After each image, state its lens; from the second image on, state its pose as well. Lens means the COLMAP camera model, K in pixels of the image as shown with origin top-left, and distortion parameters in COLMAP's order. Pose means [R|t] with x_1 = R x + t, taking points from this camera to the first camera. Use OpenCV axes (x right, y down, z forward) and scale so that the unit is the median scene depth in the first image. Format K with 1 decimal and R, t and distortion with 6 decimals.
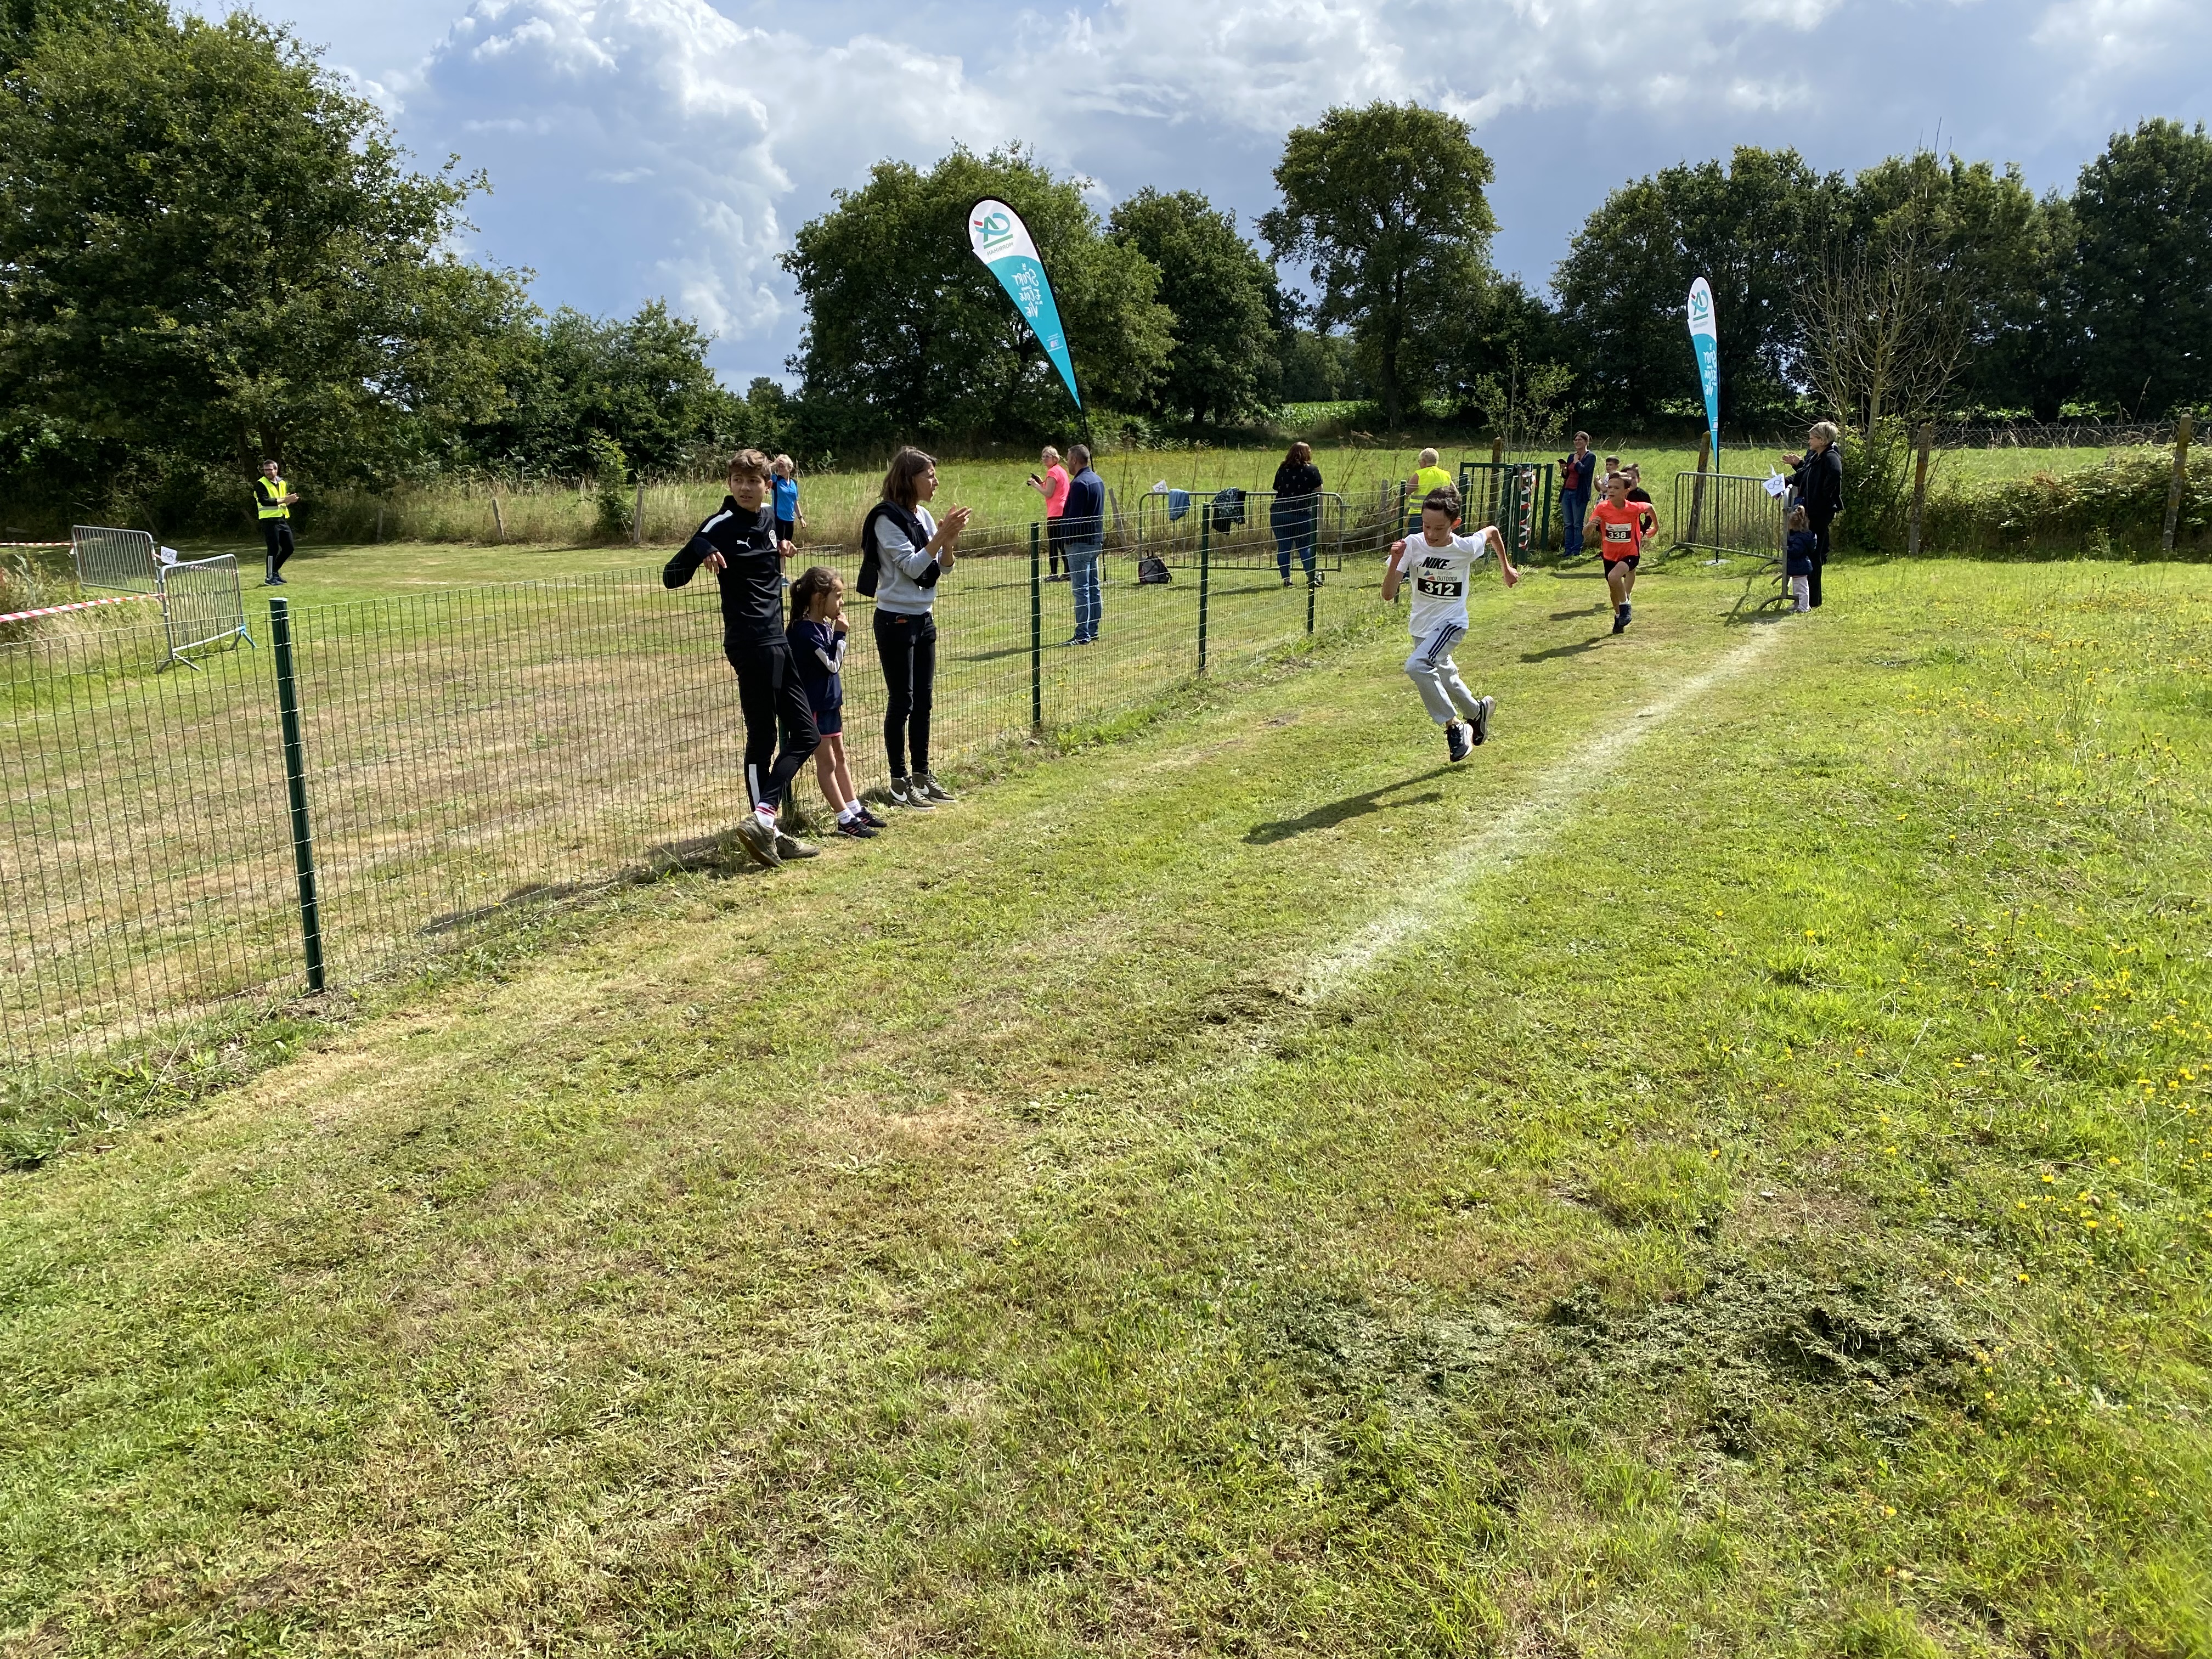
lens RADIAL K [[1670.8, 0, 1089.4], [0, 1670.8, 878.0], [0, 0, 1]] dist [0.021989, -0.023300]
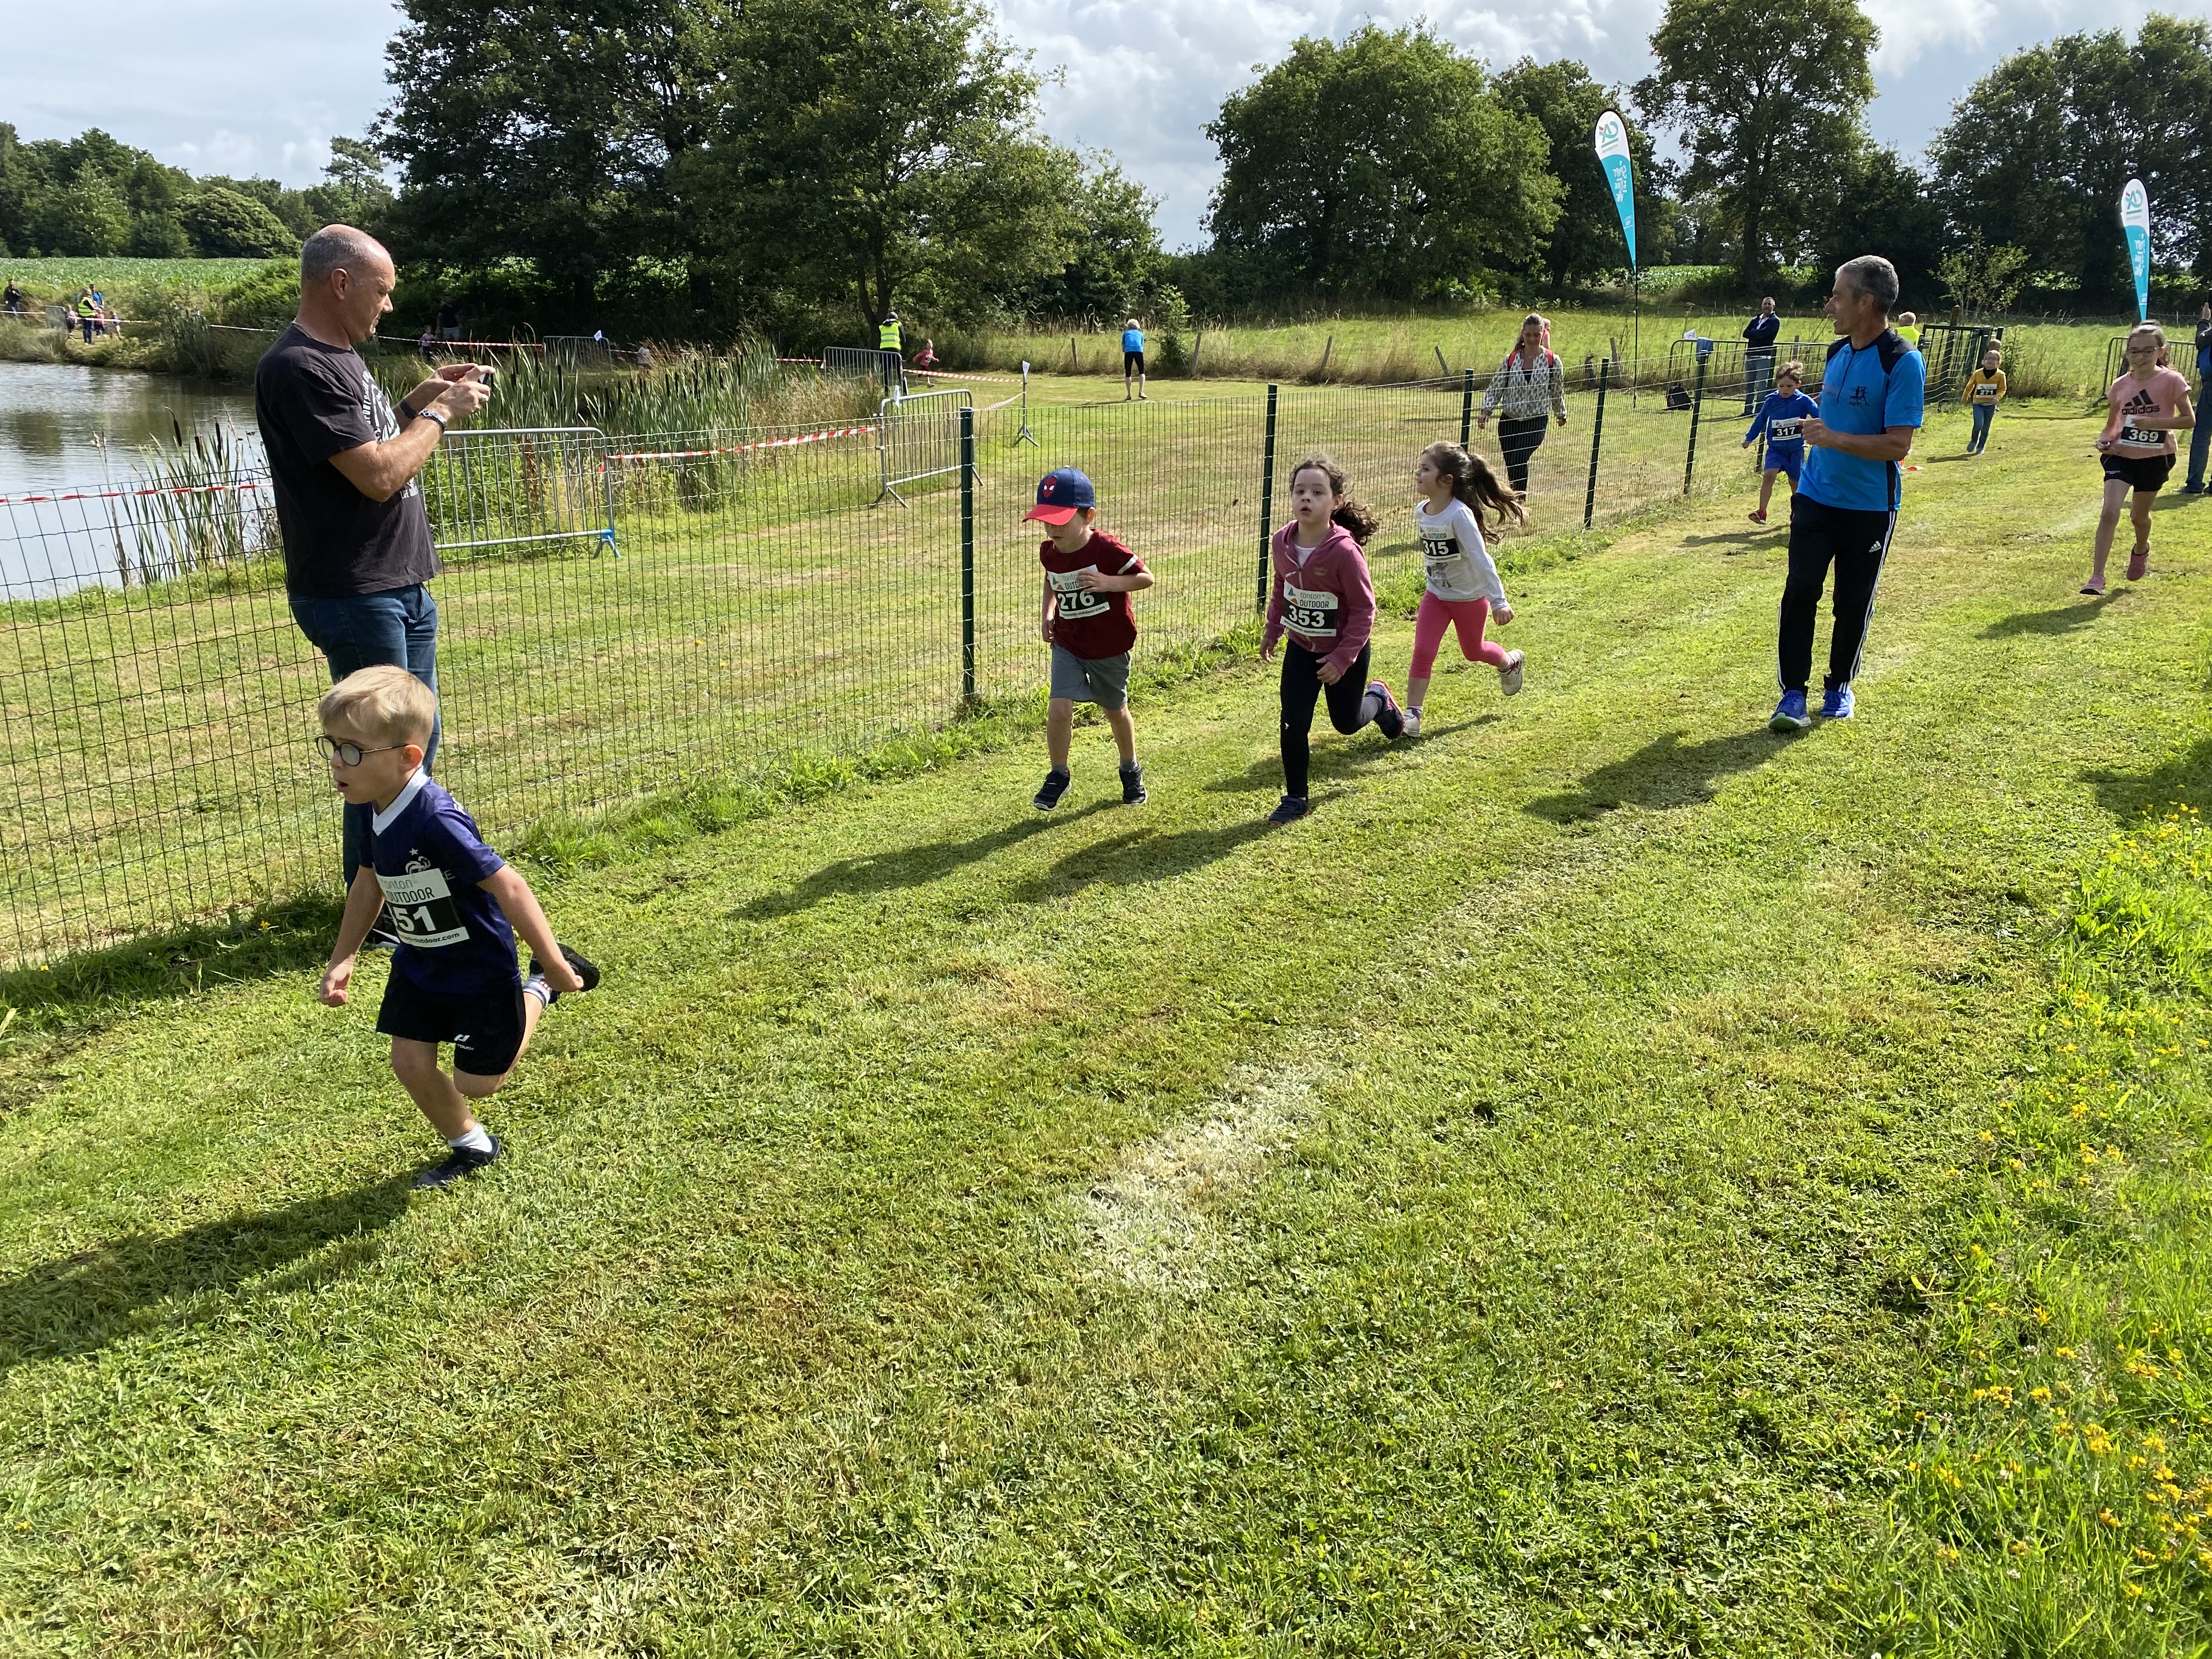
lens RADIAL K [[1670.8, 0, 1080.1], [0, 1670.8, 836.8], [0, 0, 1]] dist [0.021989, -0.023300]
pose [[0.986839, 0.070006, -0.145764, -0.206354], [-0.061880, 0.996305, 0.059563, 0.103012], [0.149395, -0.049760, 0.987525, -0.364129]]
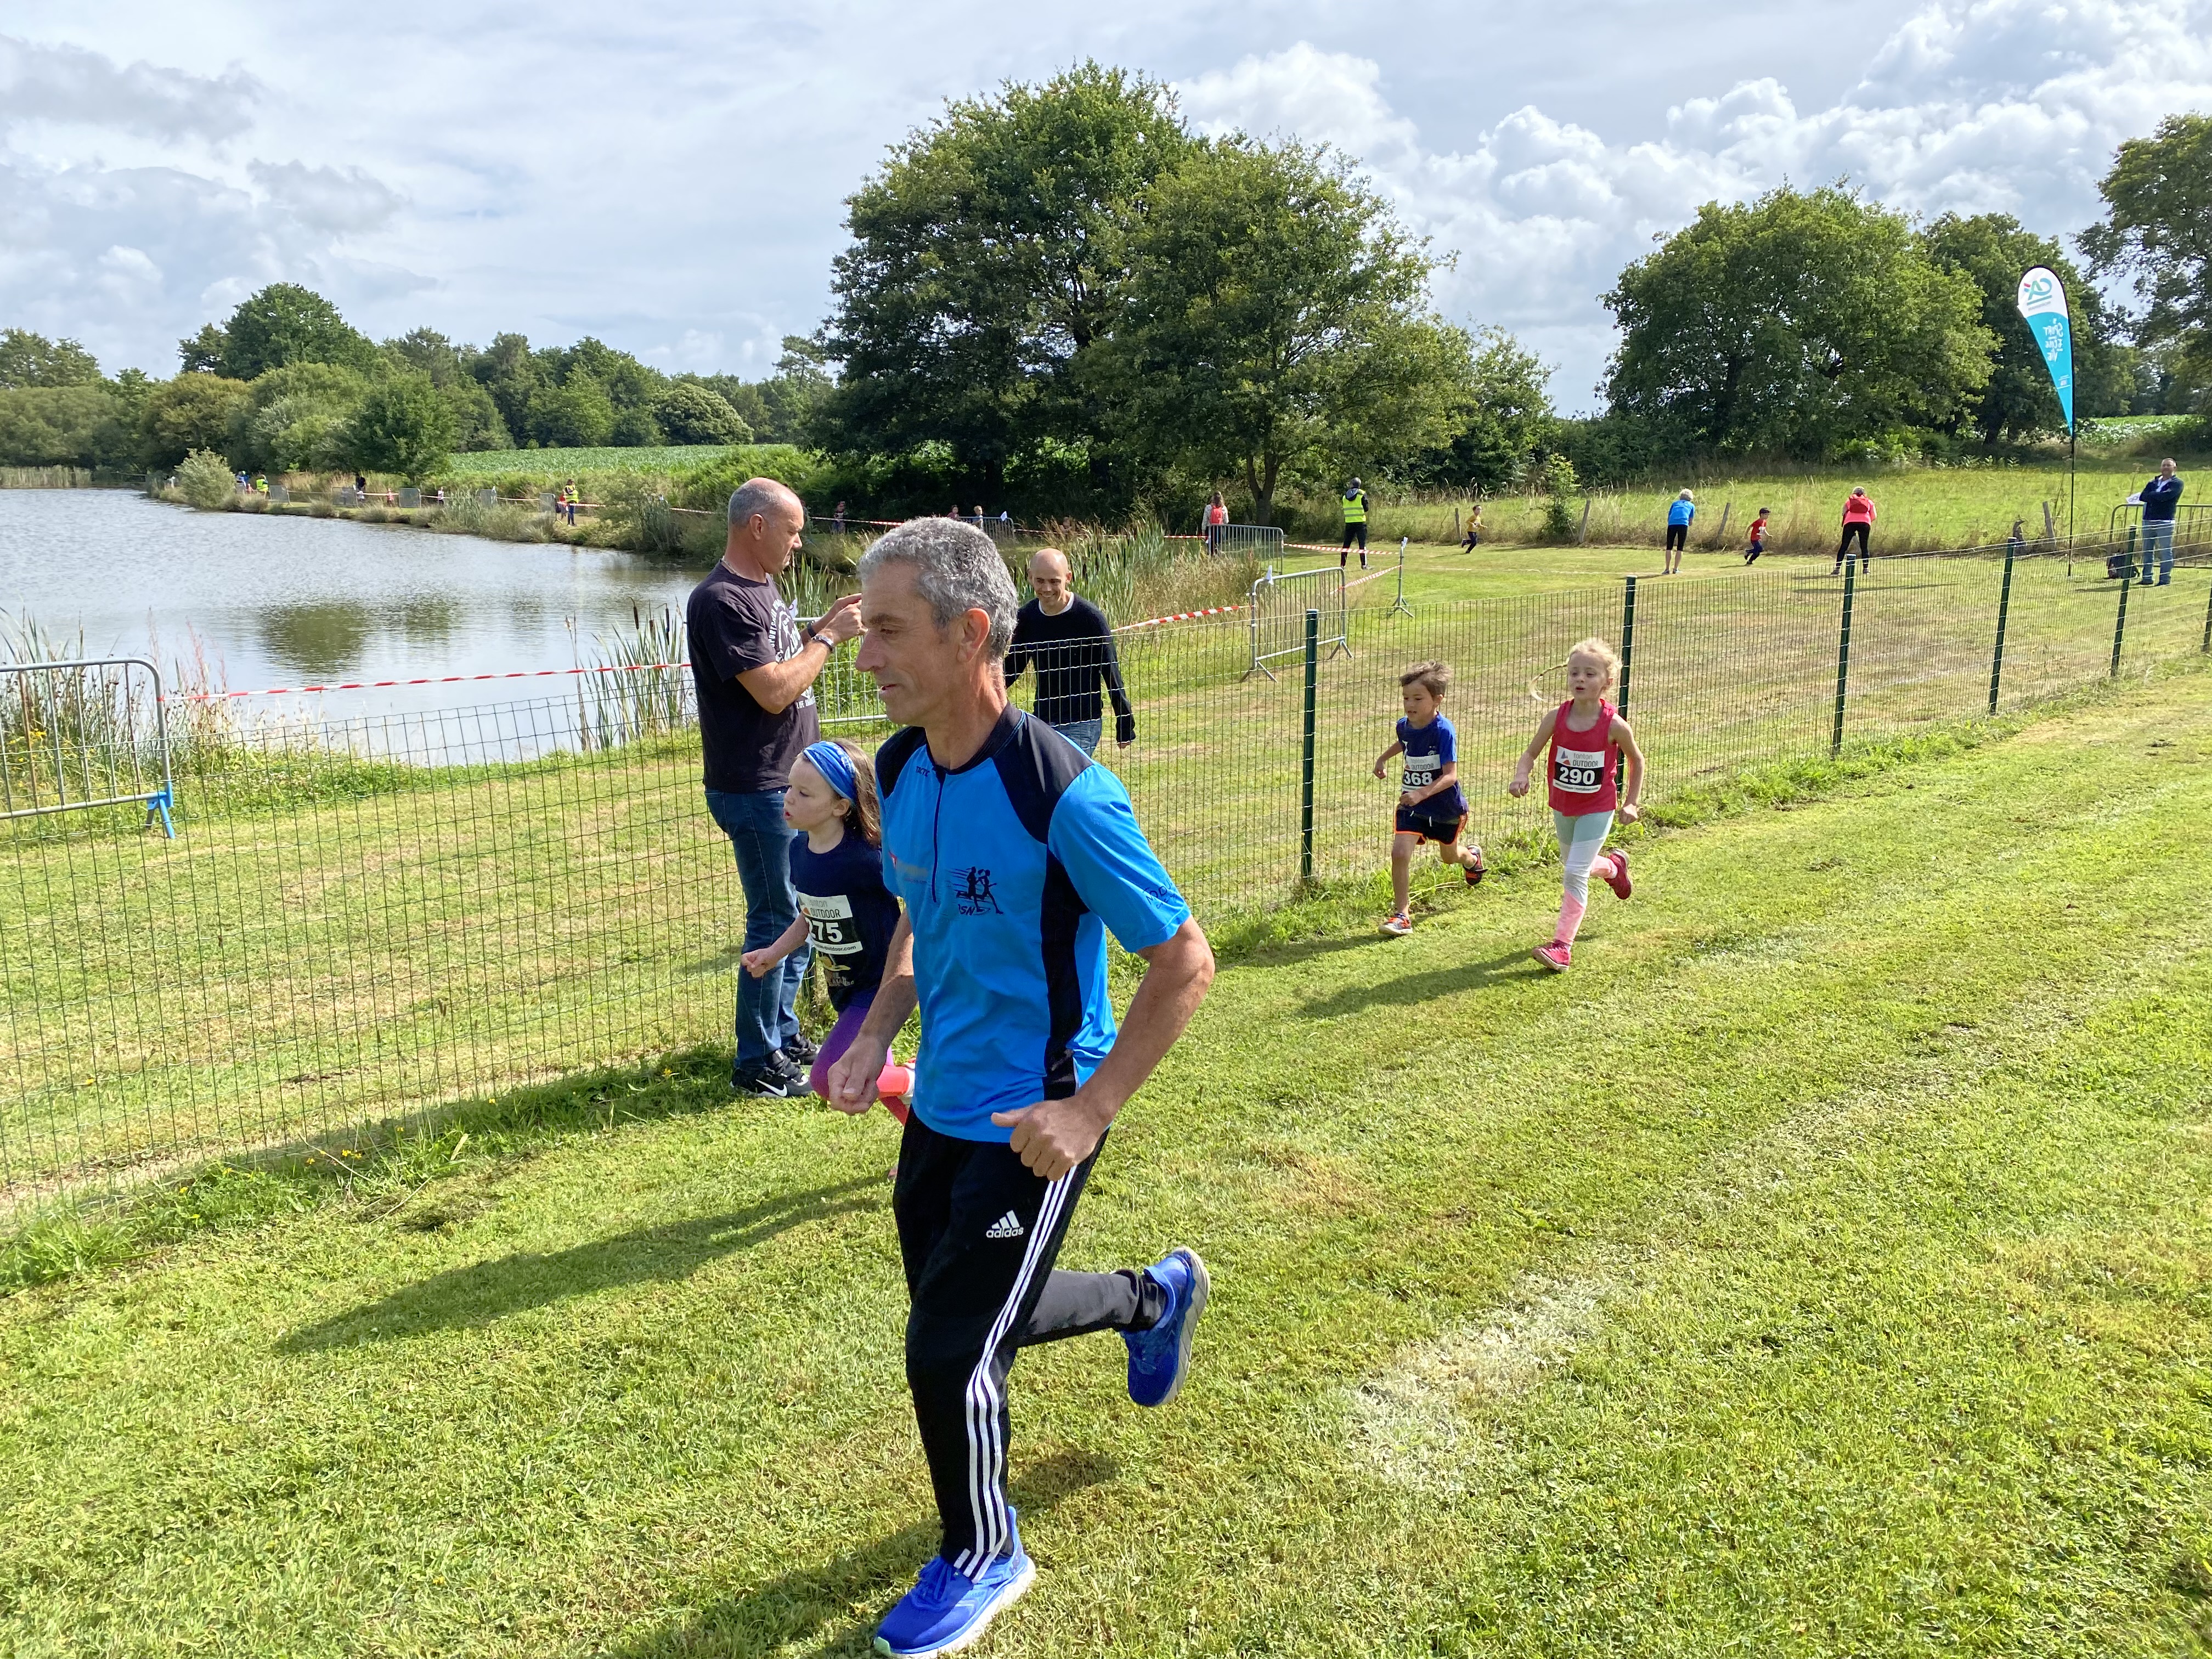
lens RADIAL K [[1670.8, 0, 1087.5], [0, 1670.8, 839.7], [0, 0, 1]] dist [0.021989, -0.023300]
pose [[0.927998, 0.084088, -0.362972, -0.196924], [-0.095777, 0.995300, -0.014292, 0.097535], [0.360064, 0.048027, 0.931691, -0.375885]]
